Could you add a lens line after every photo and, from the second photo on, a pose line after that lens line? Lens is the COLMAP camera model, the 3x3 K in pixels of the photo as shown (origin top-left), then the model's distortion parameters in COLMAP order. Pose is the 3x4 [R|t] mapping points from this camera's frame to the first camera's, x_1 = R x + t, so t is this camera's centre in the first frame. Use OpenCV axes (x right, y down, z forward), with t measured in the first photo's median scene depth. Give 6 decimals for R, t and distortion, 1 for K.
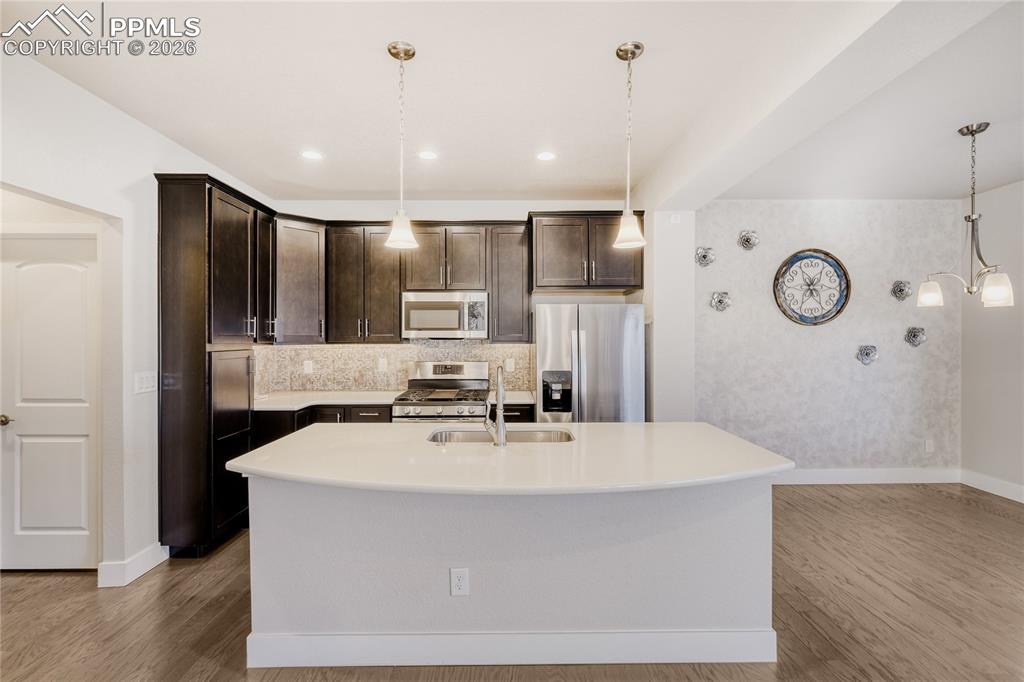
lens RADIAL K [[457.4, 0, 510.4], [0, 457.4, 344.5], [0, 0, 1]] dist [-0.000549, -0.000307]
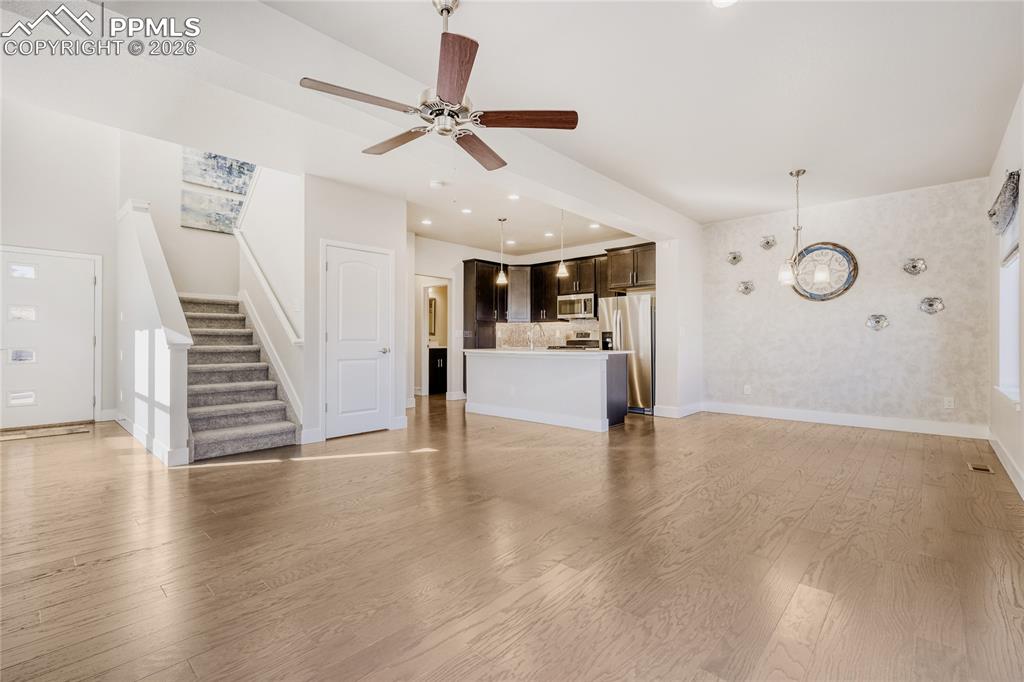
lens RADIAL K [[457.4, 0, 505.7], [0, 457.4, 340.8], [0, 0, 1]] dist [-0.000549, -0.000307]
pose [[0.723610, 0.003047, -0.690203, 0.908045], [-0.015034, 0.999823, -0.011348, 0.100772], [0.690046, 0.018588, 0.723527, -0.565824]]
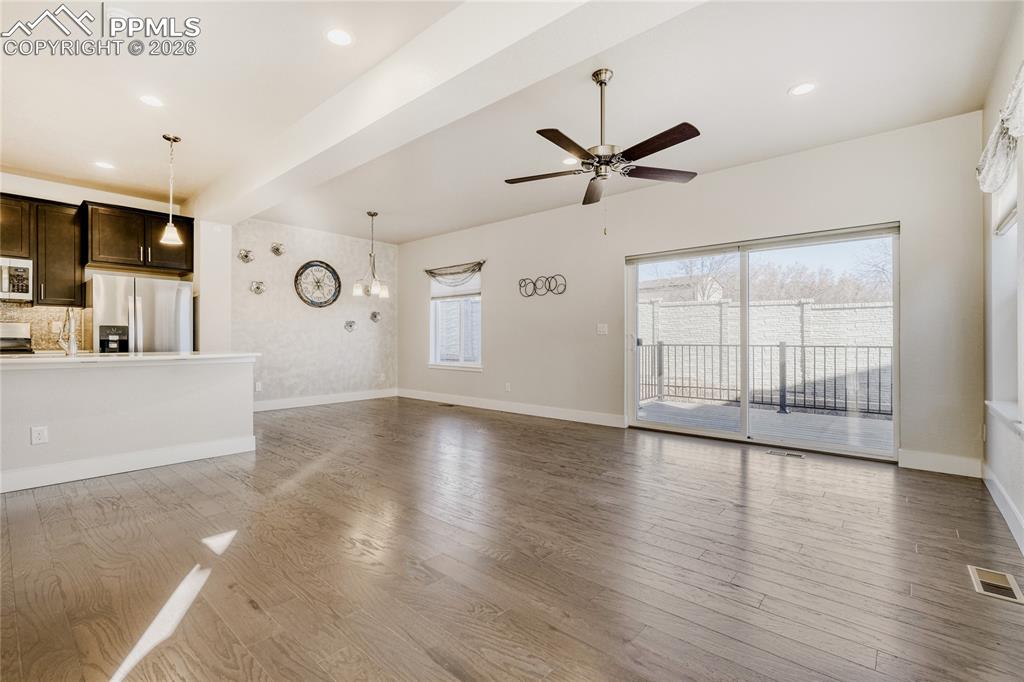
lens RADIAL K [[457.4, 0, 513.7], [0, 457.4, 337.7], [0, 0, 1]] dist [-0.000549, -0.000307]
pose [[0.666692, 0.007046, 0.745300, -0.090722], [0.005221, 0.999887, -0.014123, 0.093114], [-0.745315, 0.013307, 0.666579, -0.602839]]
